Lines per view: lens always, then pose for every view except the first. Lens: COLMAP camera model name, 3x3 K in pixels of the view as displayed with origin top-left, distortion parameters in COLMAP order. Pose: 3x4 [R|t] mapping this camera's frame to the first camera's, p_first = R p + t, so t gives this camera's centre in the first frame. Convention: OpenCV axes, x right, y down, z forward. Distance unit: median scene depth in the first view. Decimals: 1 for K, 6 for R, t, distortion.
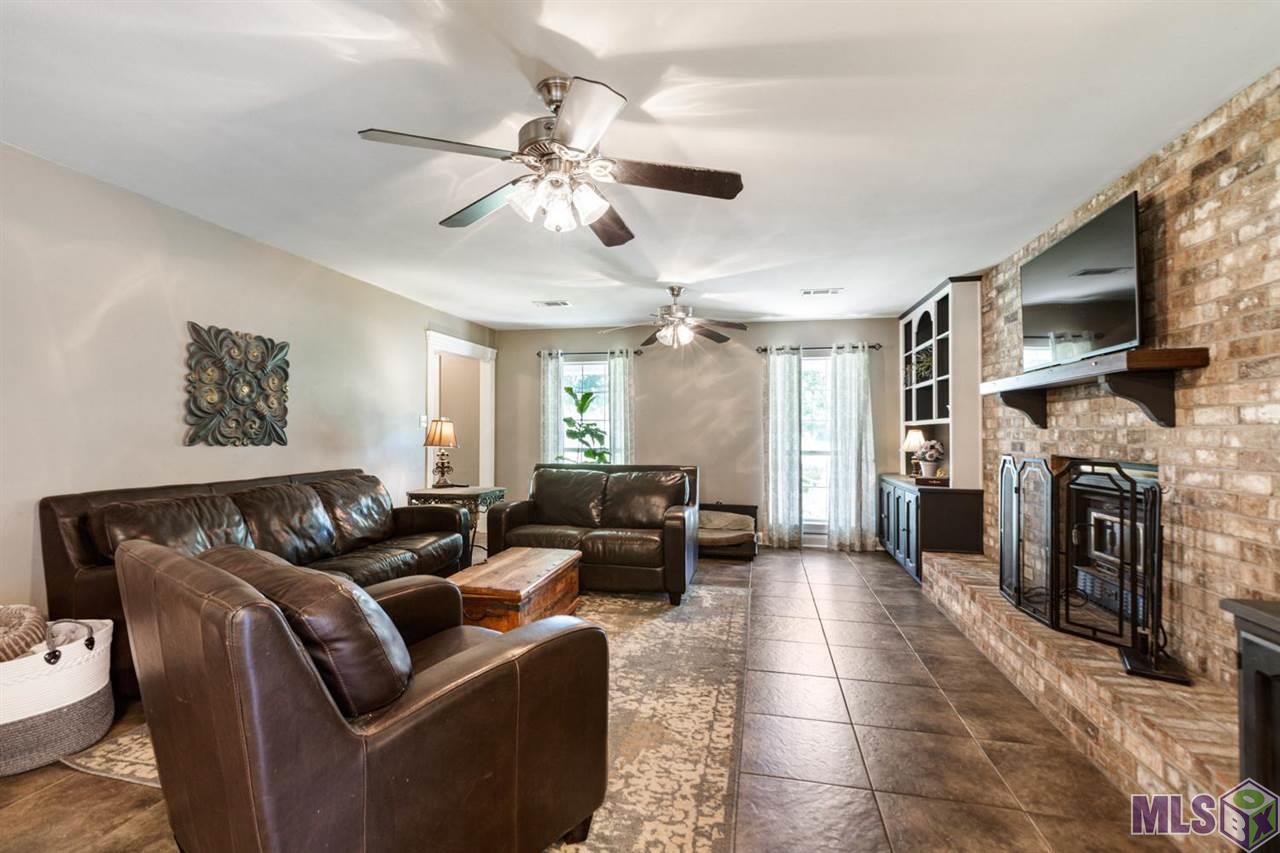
lens RADIAL K [[576.0, 0, 634.6], [0, 576.0, 423.6], [0, 0, 1]] dist [-0.004826, 0.001944]
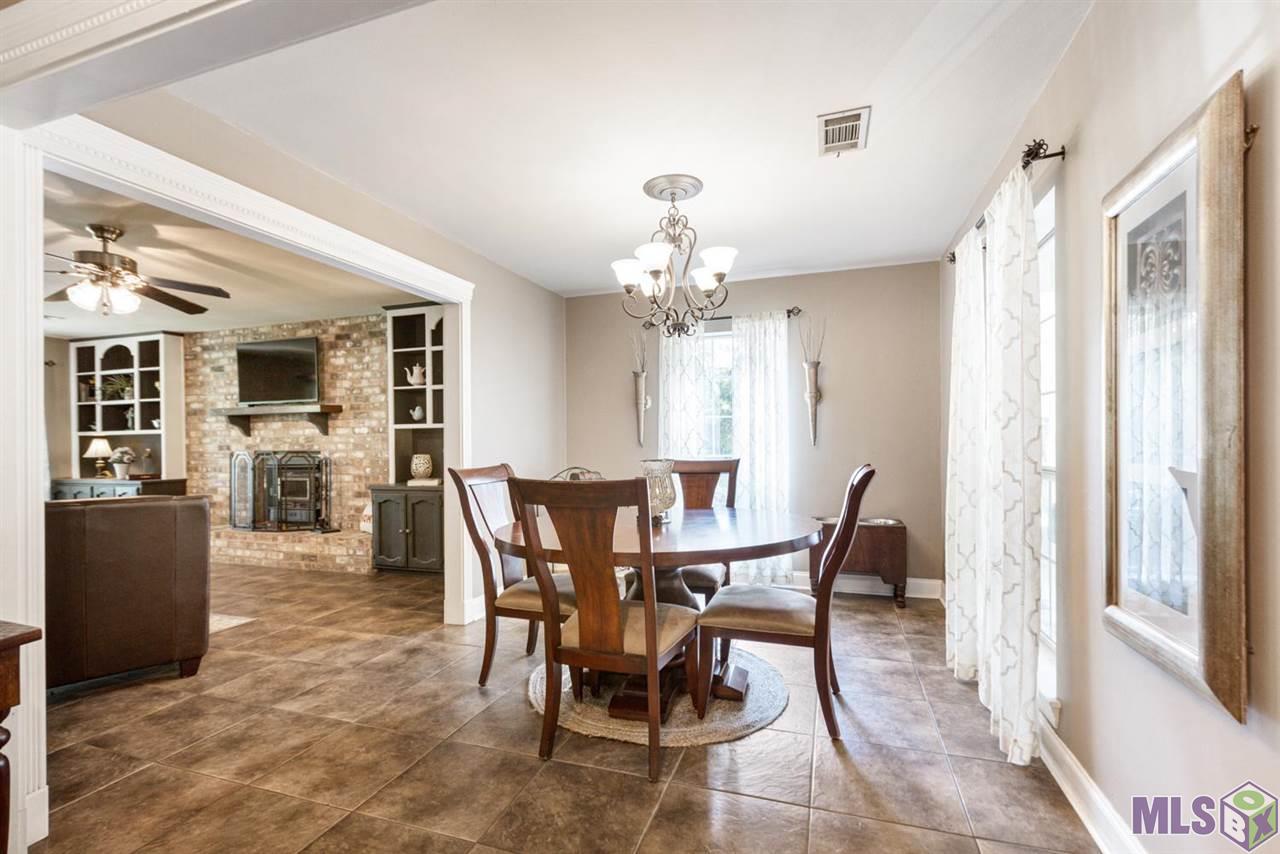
lens RADIAL K [[576.0, 0, 641.8], [0, 576.0, 443.9], [0, 0, 1]] dist [-0.004826, 0.001944]
pose [[0.105413, -0.010340, 0.994375, -1.397439], [-0.002989, 0.999938, 0.010714, 0.012761], [-0.994424, -0.004101, 0.105376, -0.613260]]
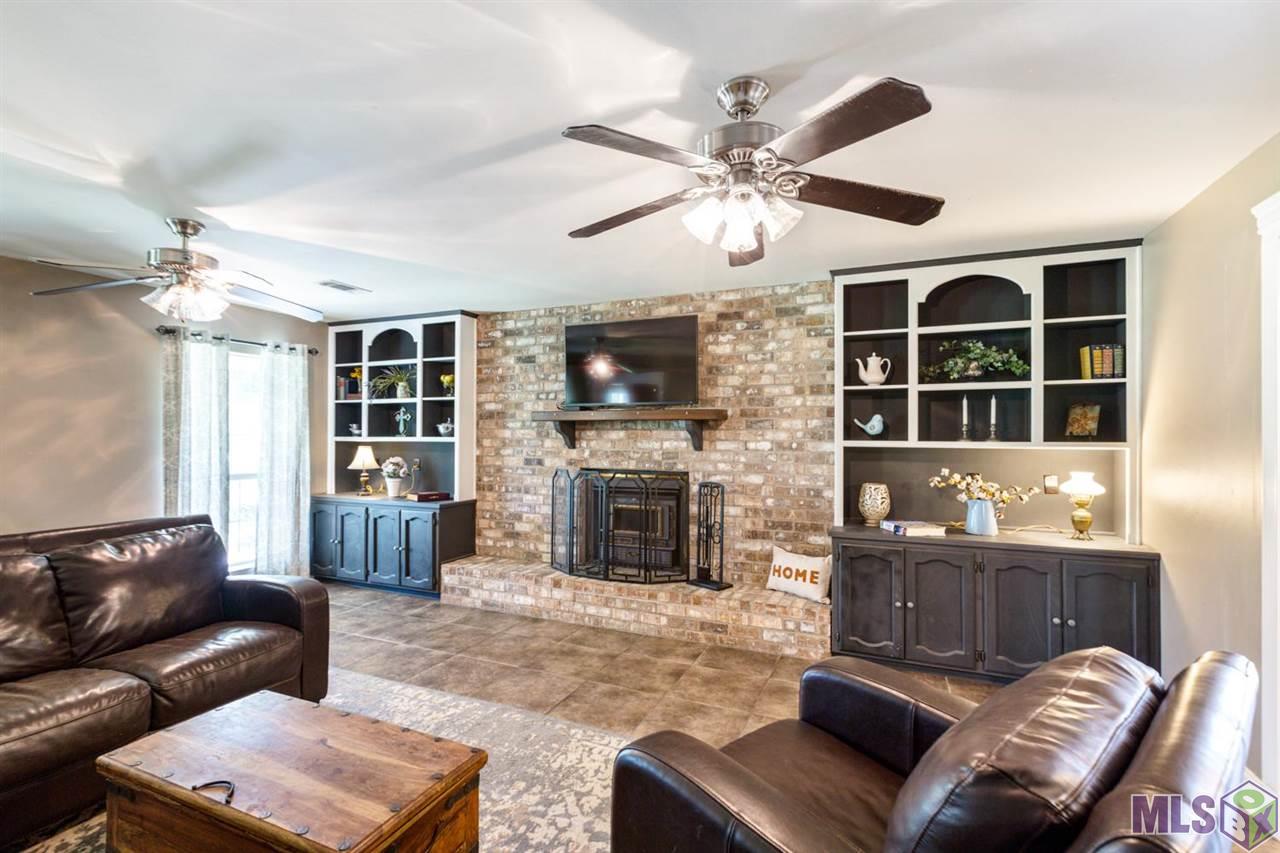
lens RADIAL K [[576.0, 0, 638.5], [0, 576.0, 431.2], [0, 0, 1]] dist [-0.004826, 0.001944]
pose [[0.190788, 0.003425, 0.981625, -0.887501], [-0.018052, 0.999837, 0.000020, -0.052222], [-0.981465, -0.017724, 0.190818, 0.857020]]
